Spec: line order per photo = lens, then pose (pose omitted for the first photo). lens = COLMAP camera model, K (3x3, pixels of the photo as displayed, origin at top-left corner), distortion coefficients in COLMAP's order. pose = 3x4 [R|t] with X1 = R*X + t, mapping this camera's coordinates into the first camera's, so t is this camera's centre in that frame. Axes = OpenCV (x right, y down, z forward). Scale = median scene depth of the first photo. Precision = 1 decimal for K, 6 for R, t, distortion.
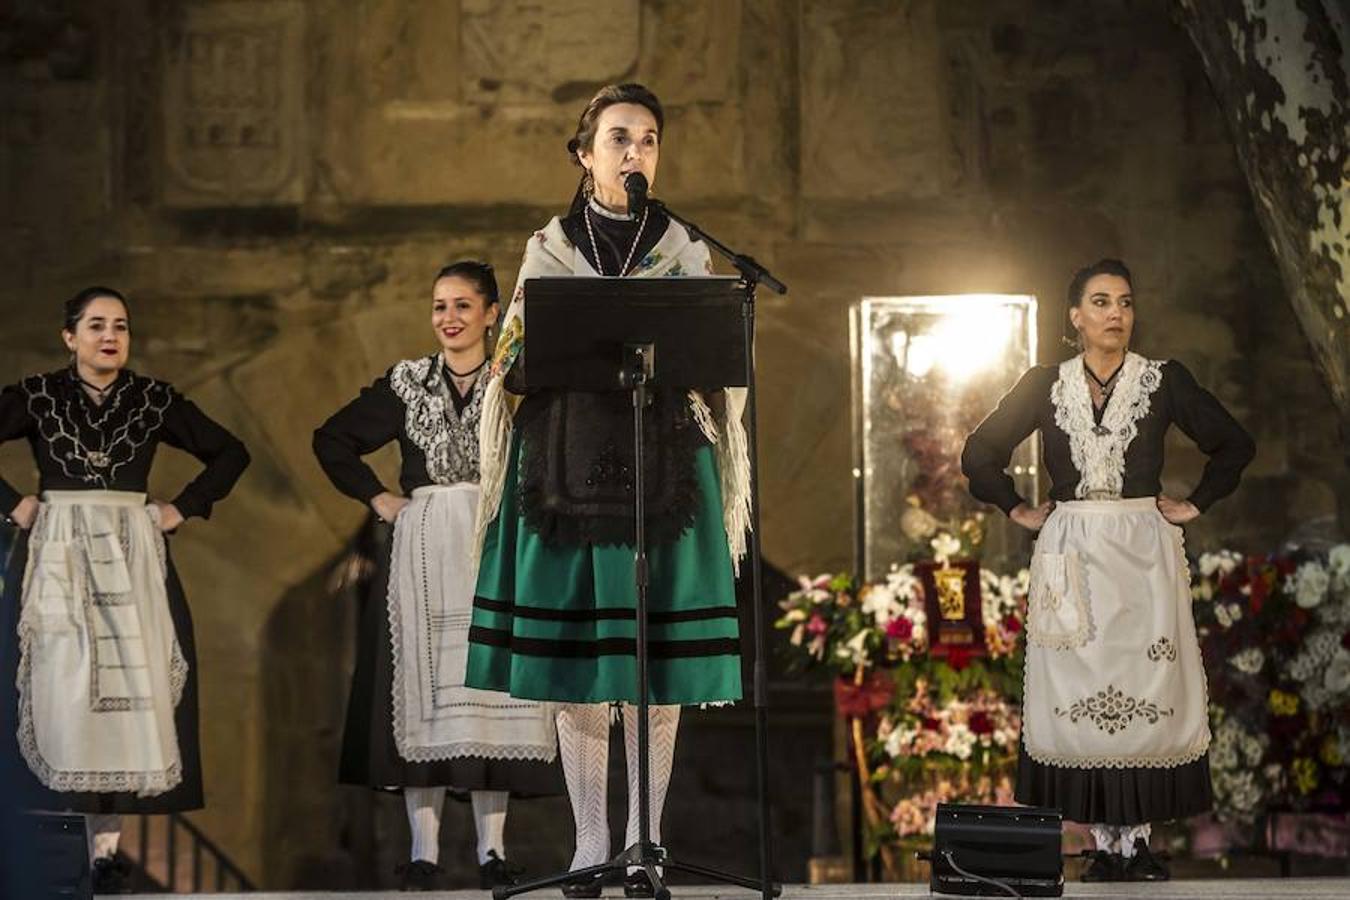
lens RADIAL K [[4760.6, 0, 675.0], [0, 4760.6, 450.0], [0, 0, 1]] dist [0.055026, 0.350907]
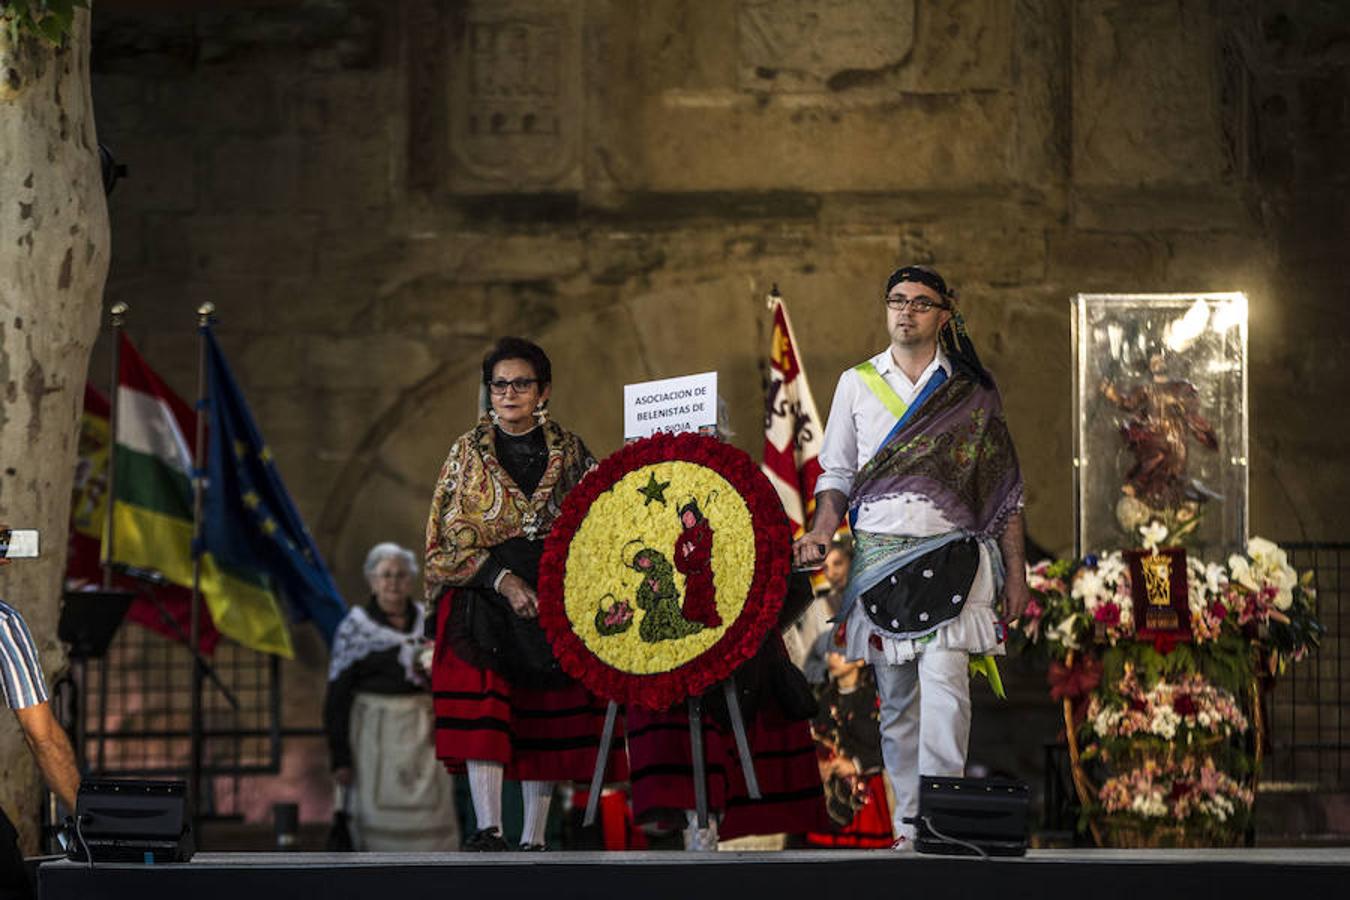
lens RADIAL K [[4760.6, 0, 675.0], [0, 4760.6, 450.0], [0, 0, 1]] dist [0.055026, 0.350907]
pose [[0.997920, 0.004210, -0.064323, 0.019457], [-0.003907, 0.999981, 0.004838, -0.002849], [0.064342, -0.004576, 0.997917, -0.043950]]
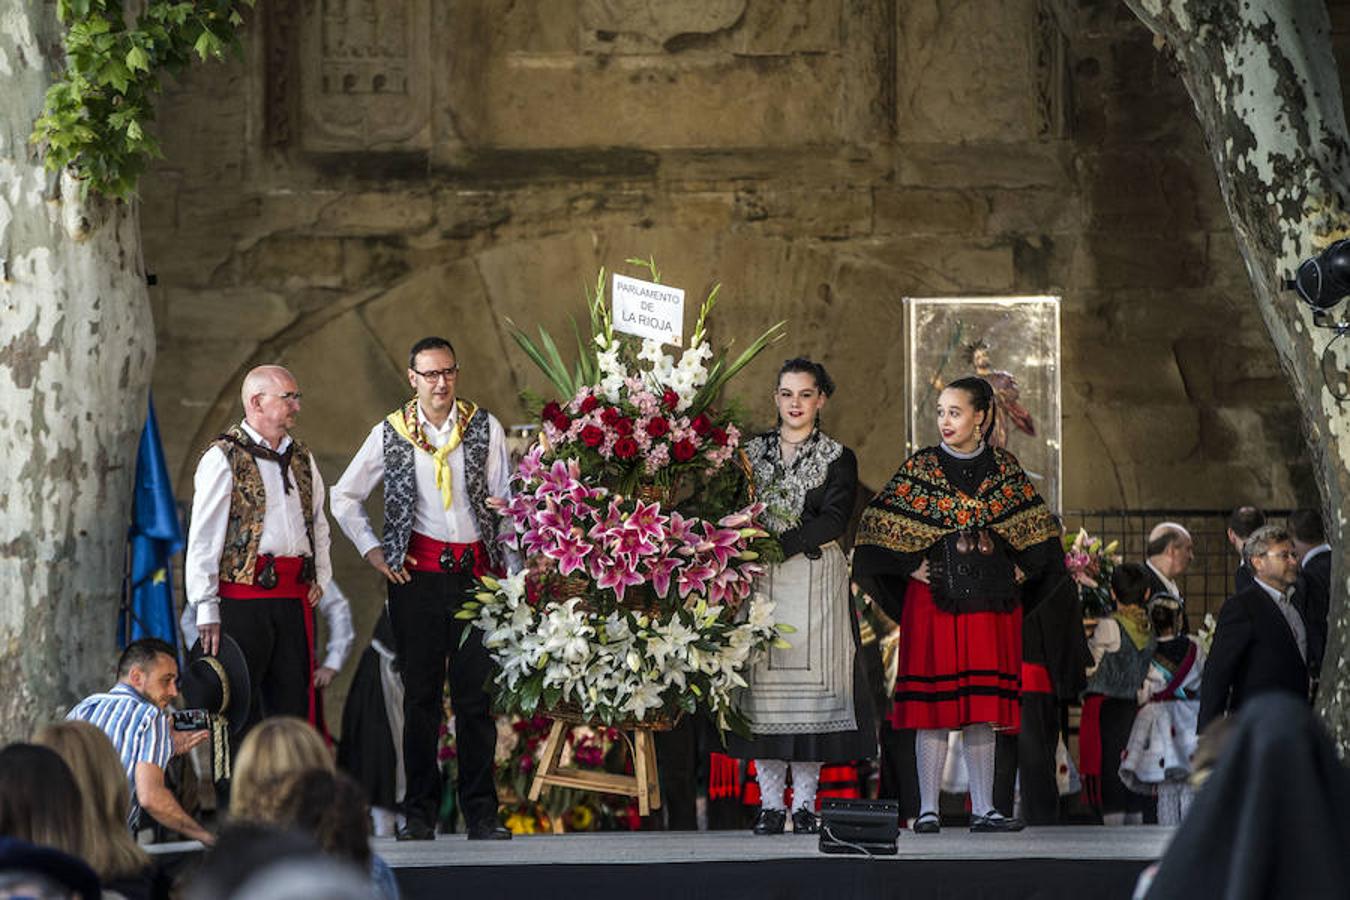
lens RADIAL K [[4760.6, 0, 675.0], [0, 4760.6, 450.0], [0, 0, 1]] dist [0.055026, 0.350907]
pose [[0.999641, -0.000217, -0.026780, 0.013465], [0.000843, 0.999726, 0.023379, -0.023626], [0.026768, -0.023393, 0.999368, -0.180042]]
